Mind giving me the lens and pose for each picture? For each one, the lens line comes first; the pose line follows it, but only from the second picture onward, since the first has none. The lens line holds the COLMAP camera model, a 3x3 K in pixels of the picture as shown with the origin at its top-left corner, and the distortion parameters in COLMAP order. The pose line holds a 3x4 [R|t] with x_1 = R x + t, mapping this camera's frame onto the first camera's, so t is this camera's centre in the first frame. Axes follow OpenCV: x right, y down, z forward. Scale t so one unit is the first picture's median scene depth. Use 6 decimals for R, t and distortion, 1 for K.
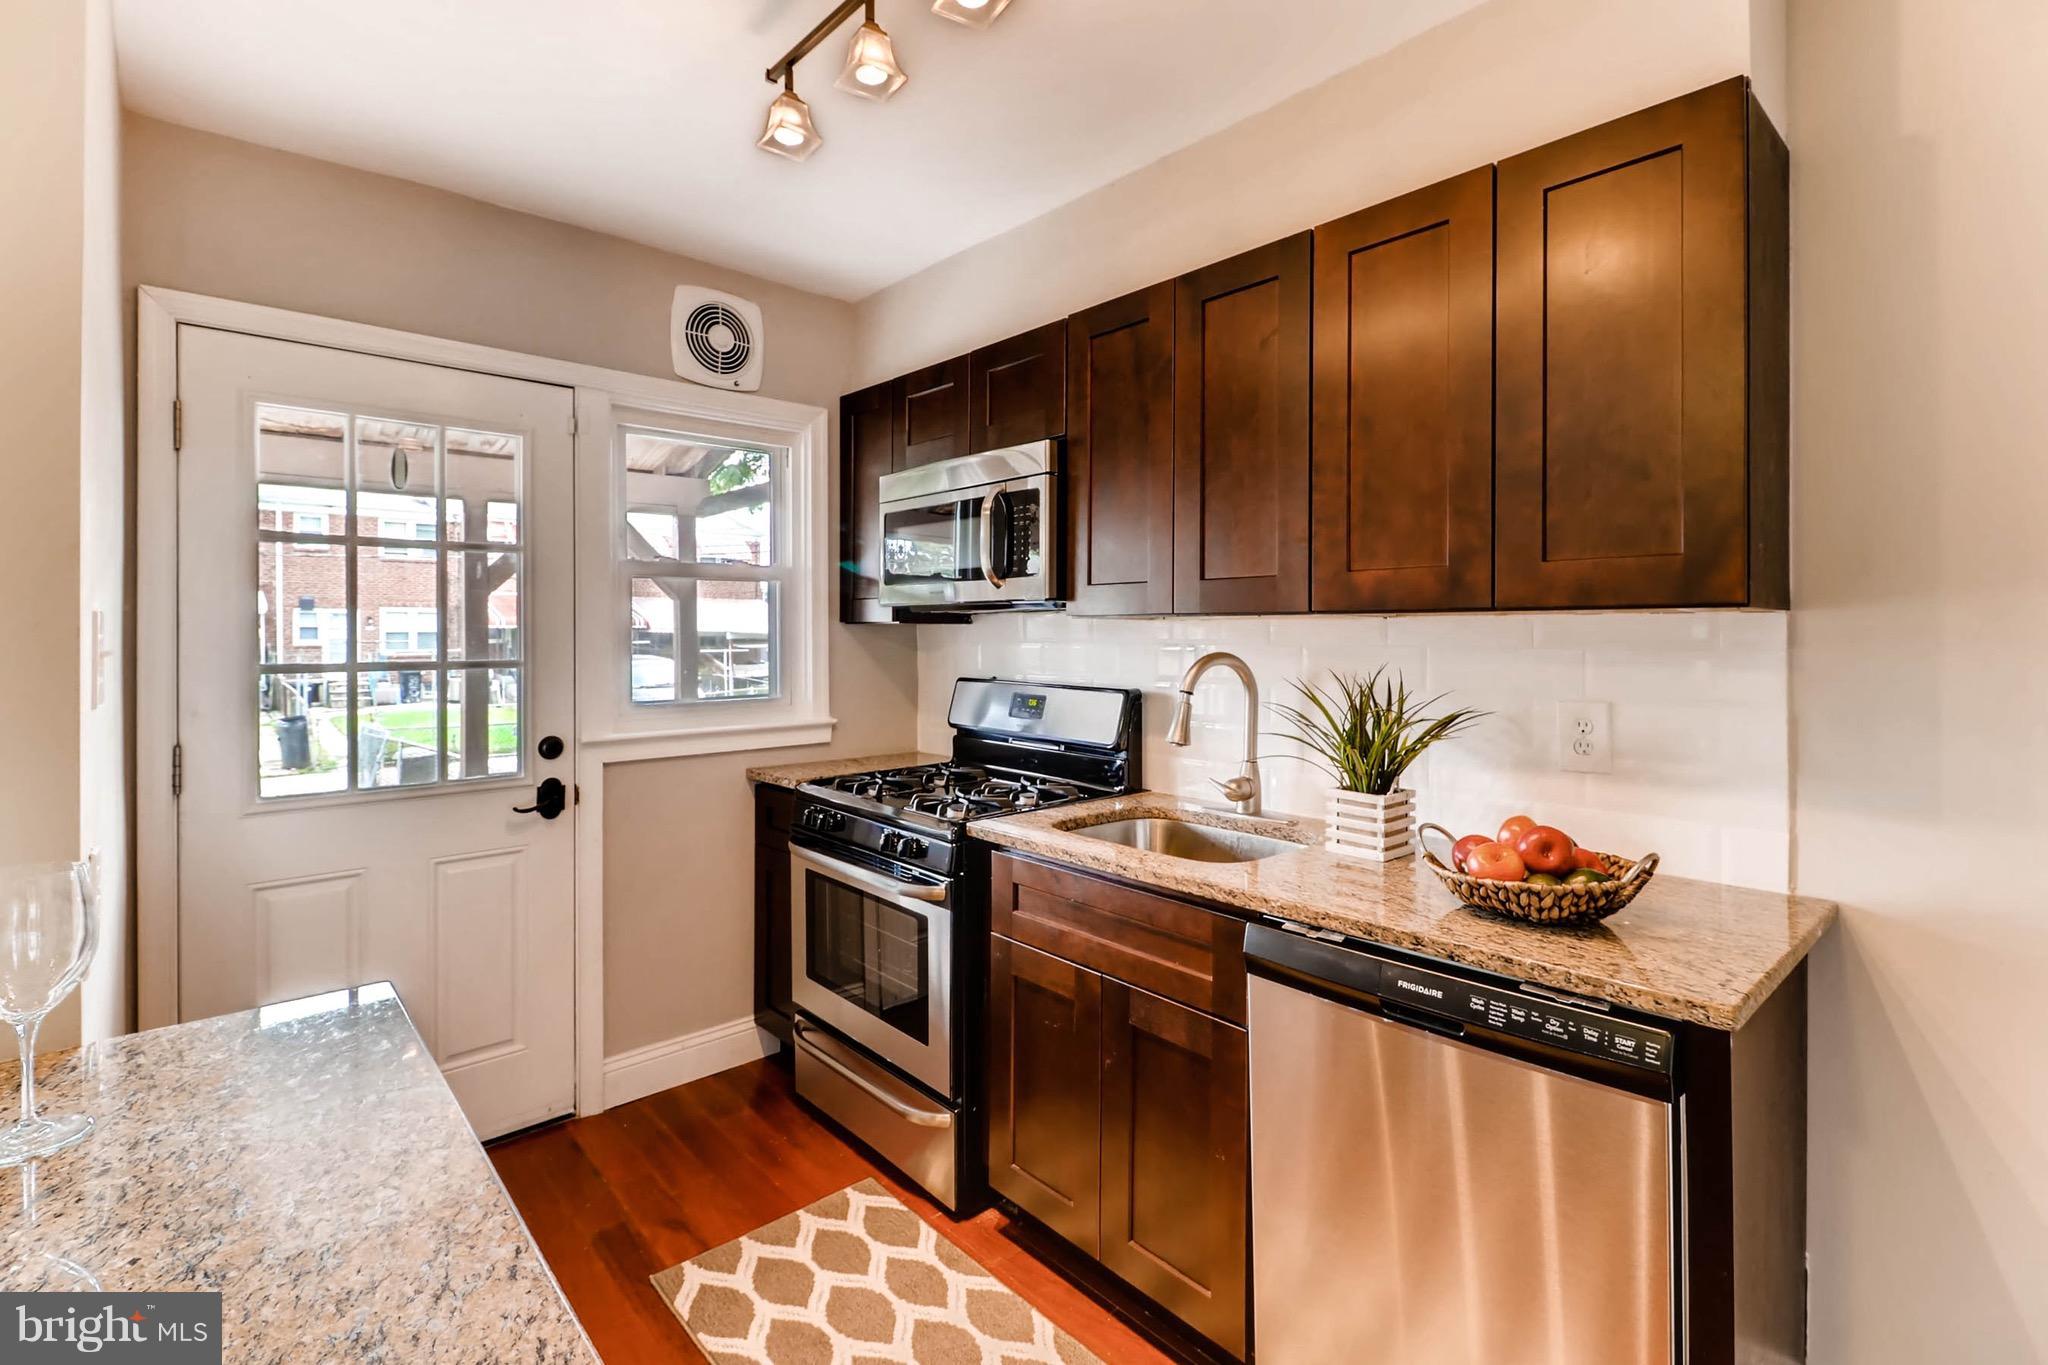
lens RADIAL K [[946.5, 0, 1023.4], [0, 946.5, 626.3], [0, 0, 1]] dist [-0.000526, -0.000057]
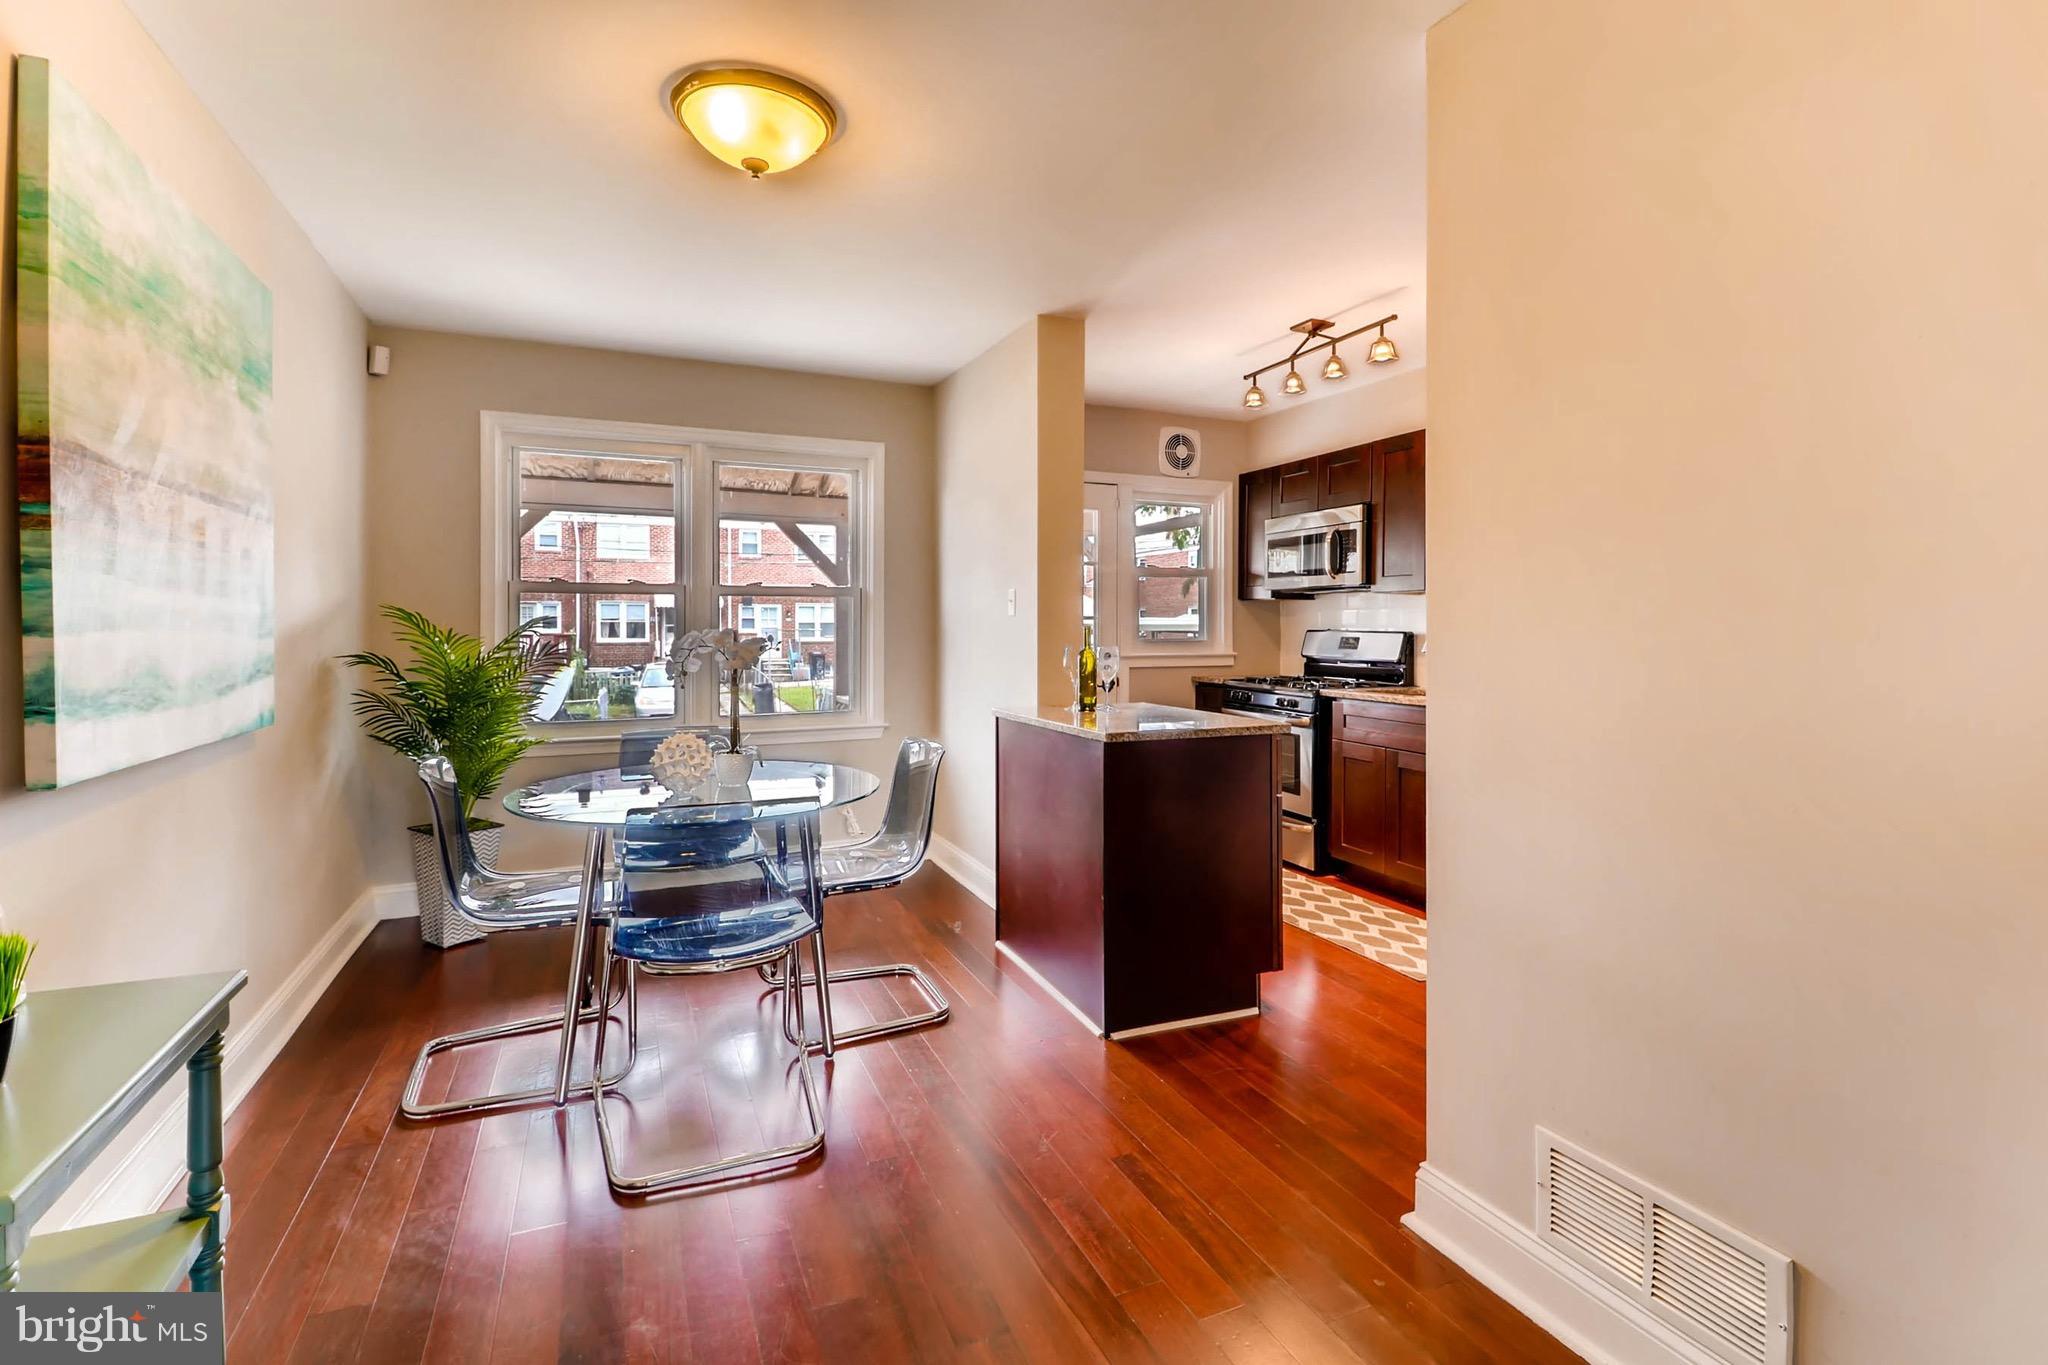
lens RADIAL K [[946.5, 0, 1023.4], [0, 946.5, 626.3], [0, 0, 1]] dist [-0.000526, -0.000057]
pose [[0.950347, 0.002695, -0.311182, -0.024819], [-0.001415, 0.999990, 0.004339, 0.044953], [0.311190, -0.003683, 0.950340, -0.952701]]
